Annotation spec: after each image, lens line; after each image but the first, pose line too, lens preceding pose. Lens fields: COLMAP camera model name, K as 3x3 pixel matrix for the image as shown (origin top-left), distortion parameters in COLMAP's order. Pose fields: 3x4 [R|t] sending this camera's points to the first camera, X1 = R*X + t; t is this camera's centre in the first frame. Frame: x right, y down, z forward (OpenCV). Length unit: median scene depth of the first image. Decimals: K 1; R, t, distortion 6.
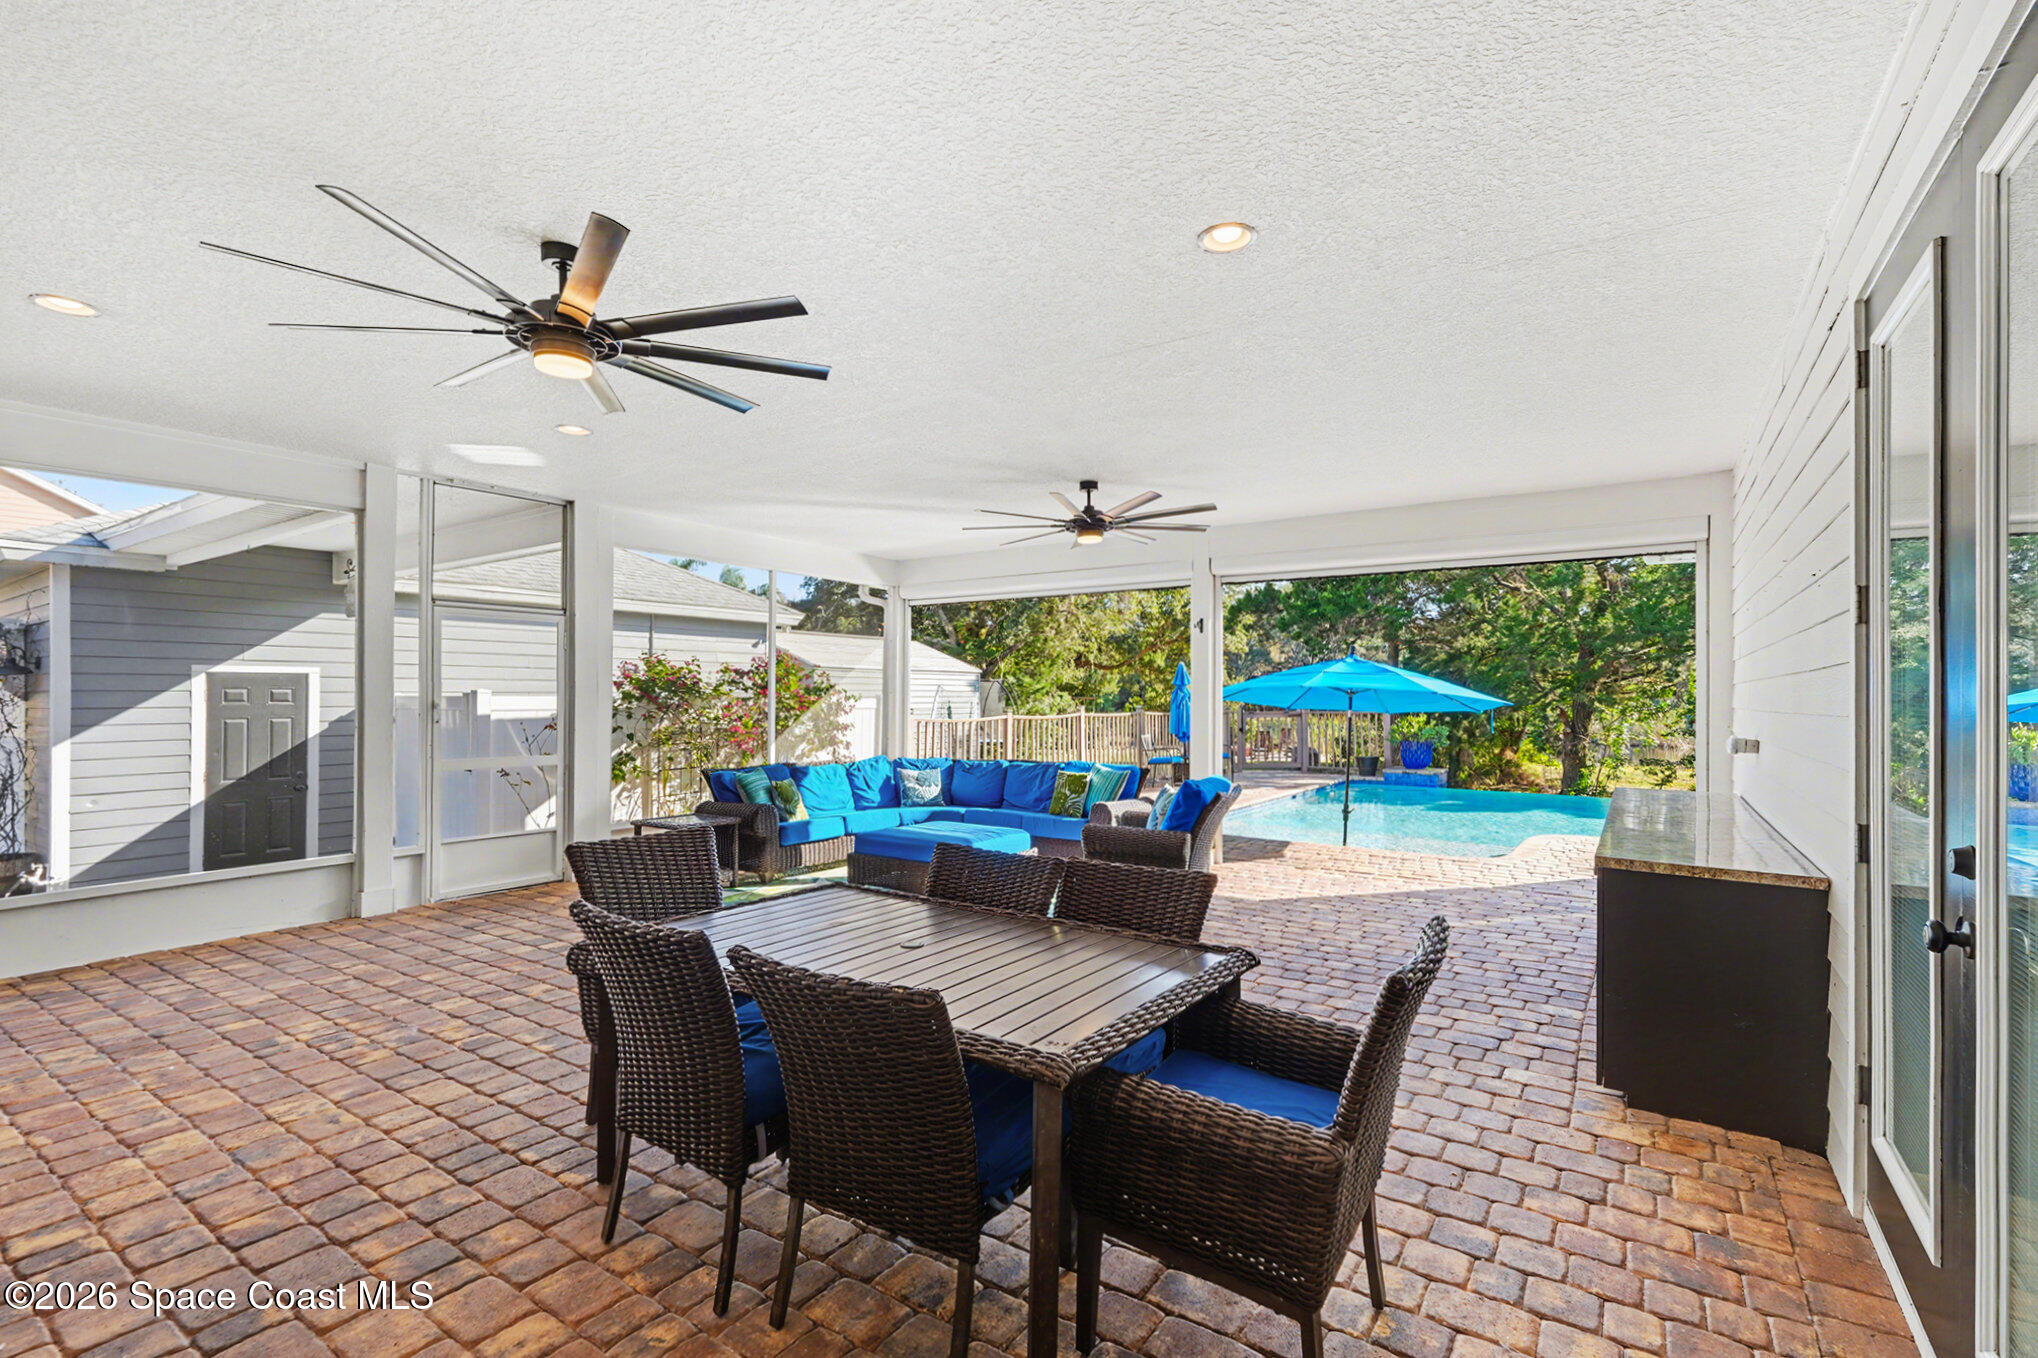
lens RADIAL K [[880.2, 0, 1039.7], [0, 880.2, 686.8], [0, 0, 1]] dist [0.008585, -0.000036]
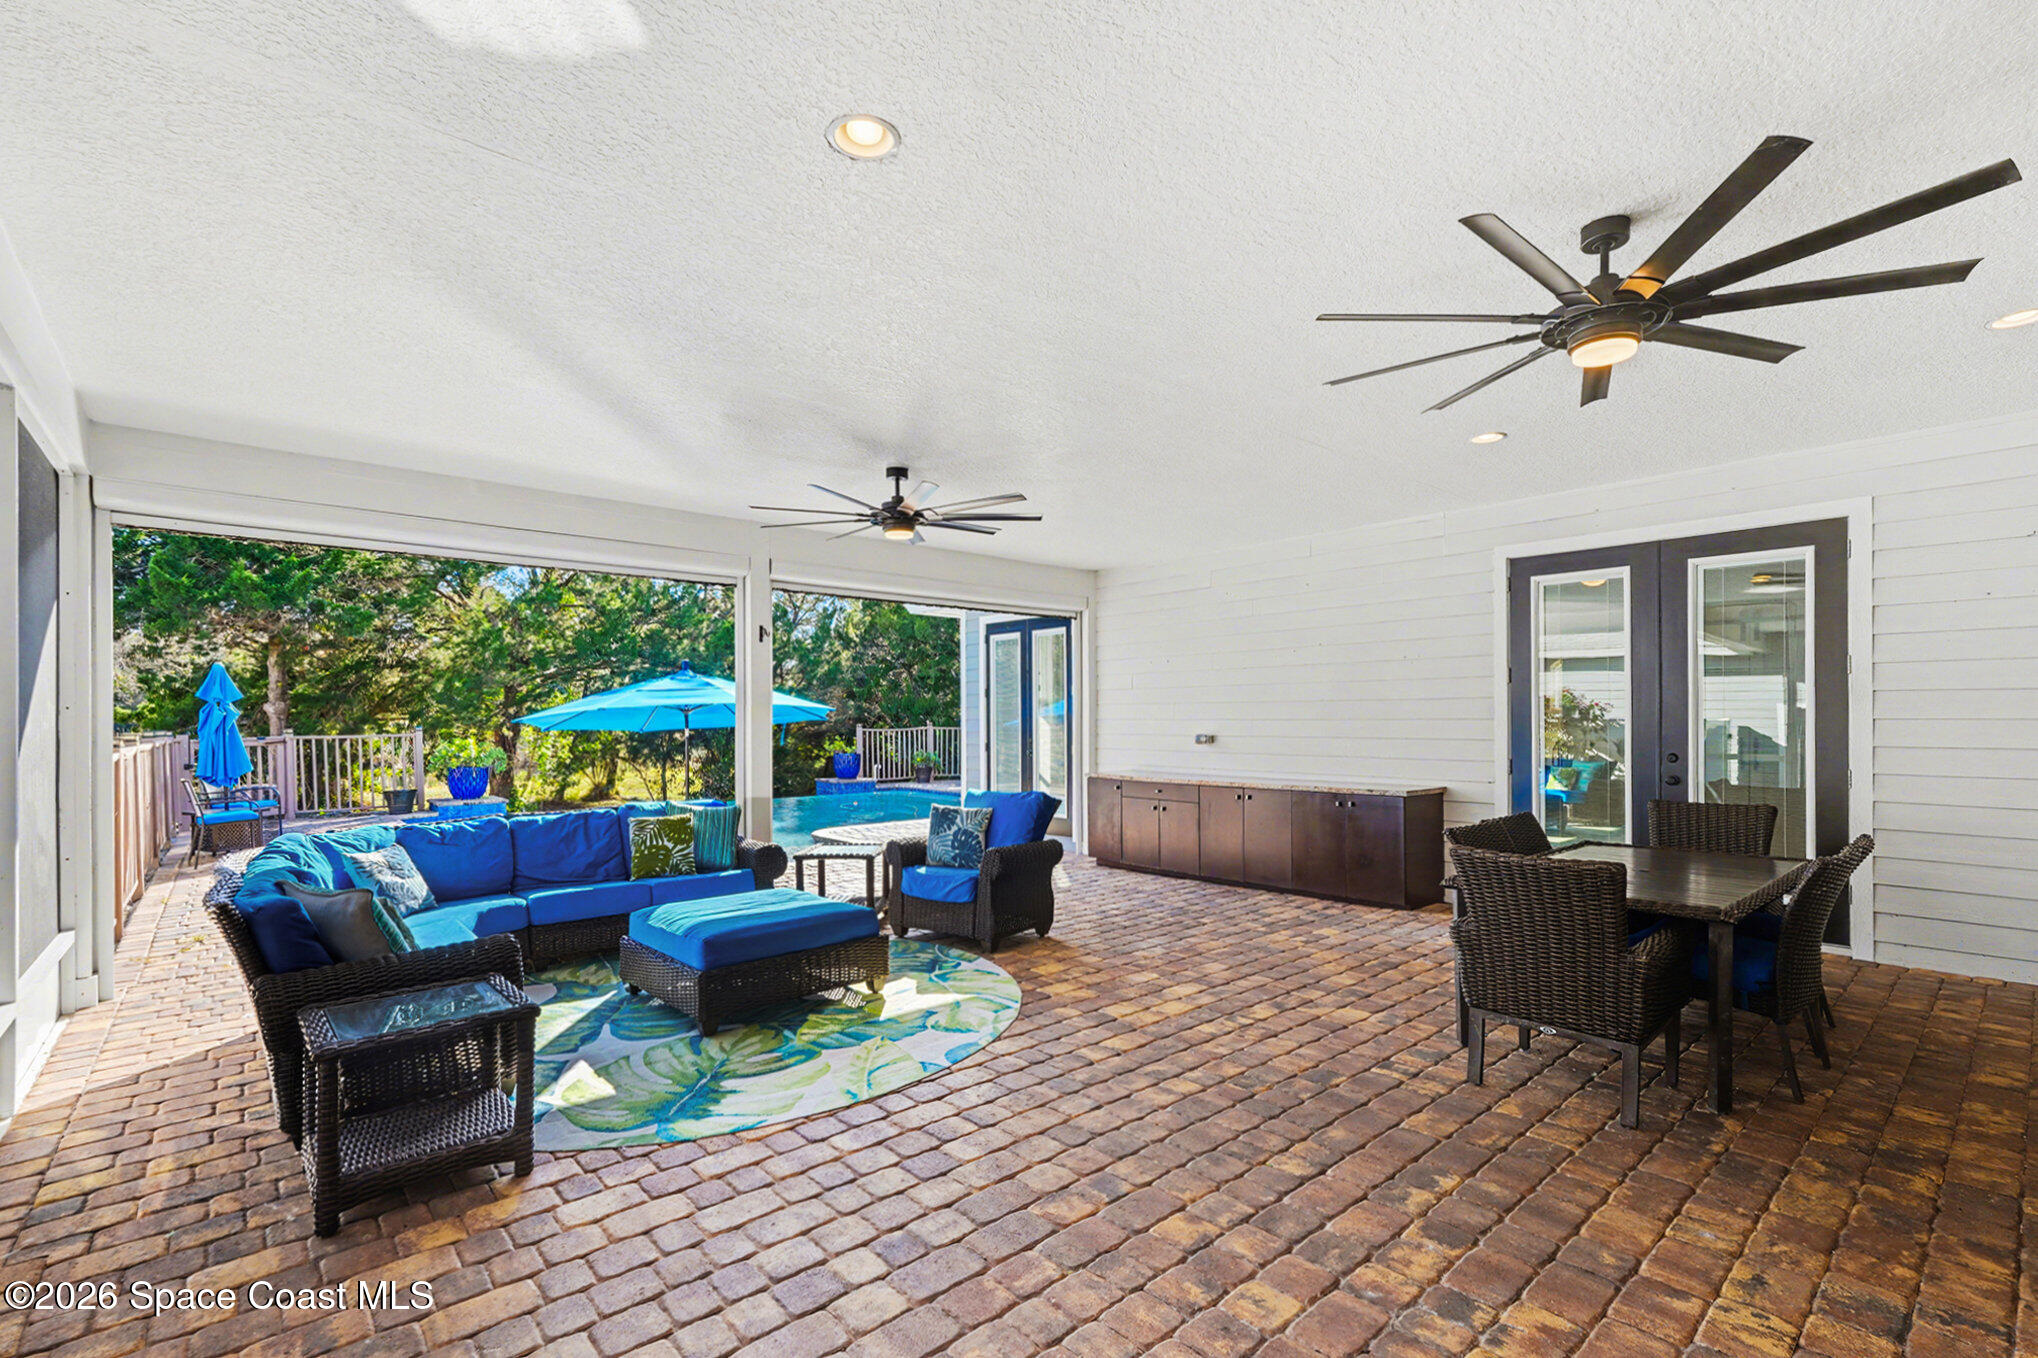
lens RADIAL K [[906.0, 0, 1015.2], [0, 906.0, 709.6], [0, 0, 1]] dist [0.021735, 0.000423]
pose [[0.272757, -0.000699, 0.962083, -0.597059], [-0.002939, 0.999994, 0.001559, 0.004809], [-0.962078, -0.003252, 0.272754, 0.487107]]
